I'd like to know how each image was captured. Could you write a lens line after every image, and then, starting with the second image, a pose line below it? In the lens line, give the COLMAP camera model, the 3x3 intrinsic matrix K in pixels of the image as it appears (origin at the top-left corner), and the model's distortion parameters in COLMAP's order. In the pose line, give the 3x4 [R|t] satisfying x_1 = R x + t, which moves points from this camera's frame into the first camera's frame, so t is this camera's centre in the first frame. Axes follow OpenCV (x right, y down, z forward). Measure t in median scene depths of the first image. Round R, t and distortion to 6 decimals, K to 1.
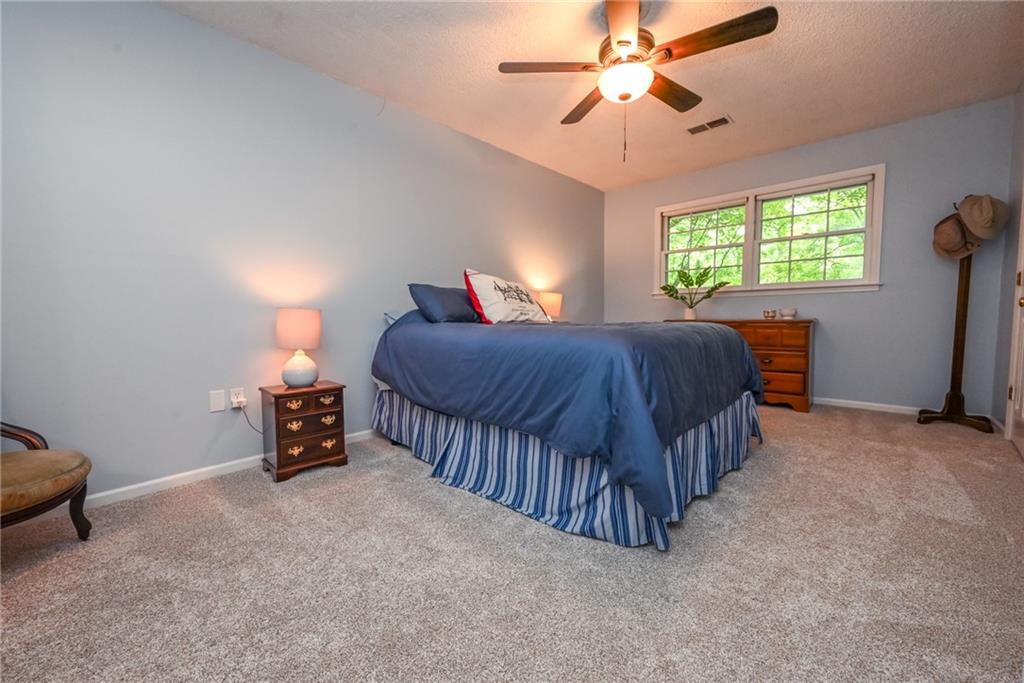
lens RADIAL K [[405.4, 0, 514.7], [0, 405.4, 337.5], [0, 0, 1]] dist [-0.002299, 0.000655]
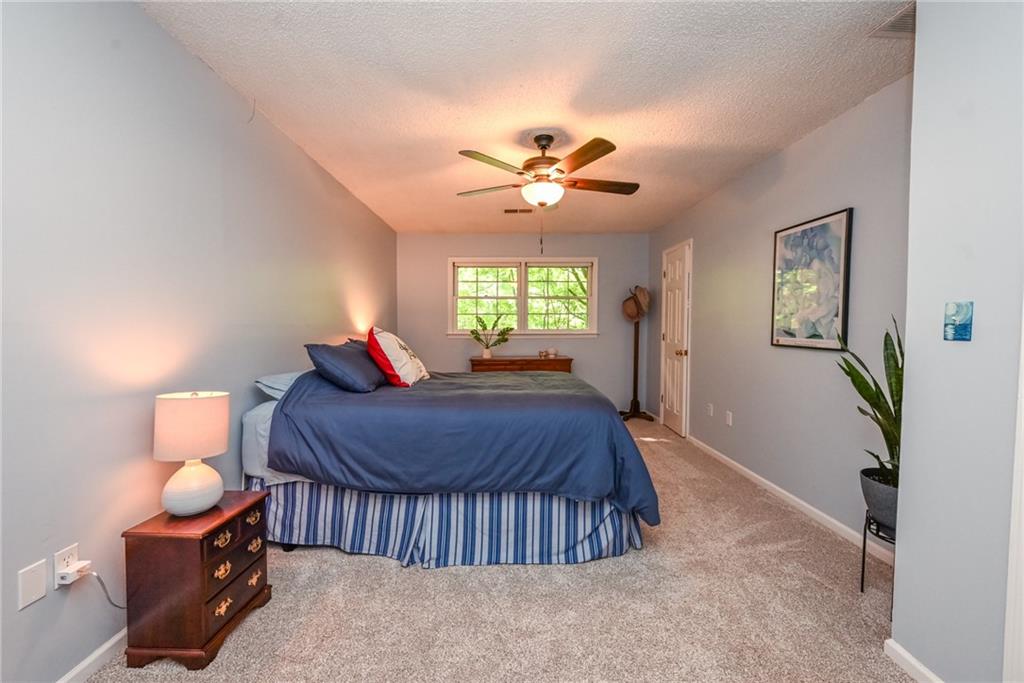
lens RADIAL K [[405.4, 0, 515.1], [0, 405.4, 339.2], [0, 0, 1]] dist [-0.002299, 0.000655]
pose [[0.723580, -0.007511, 0.690200, -0.629207], [0.029569, 0.999360, -0.020124, -0.138617], [-0.689607, 0.034970, 0.723339, 0.146289]]
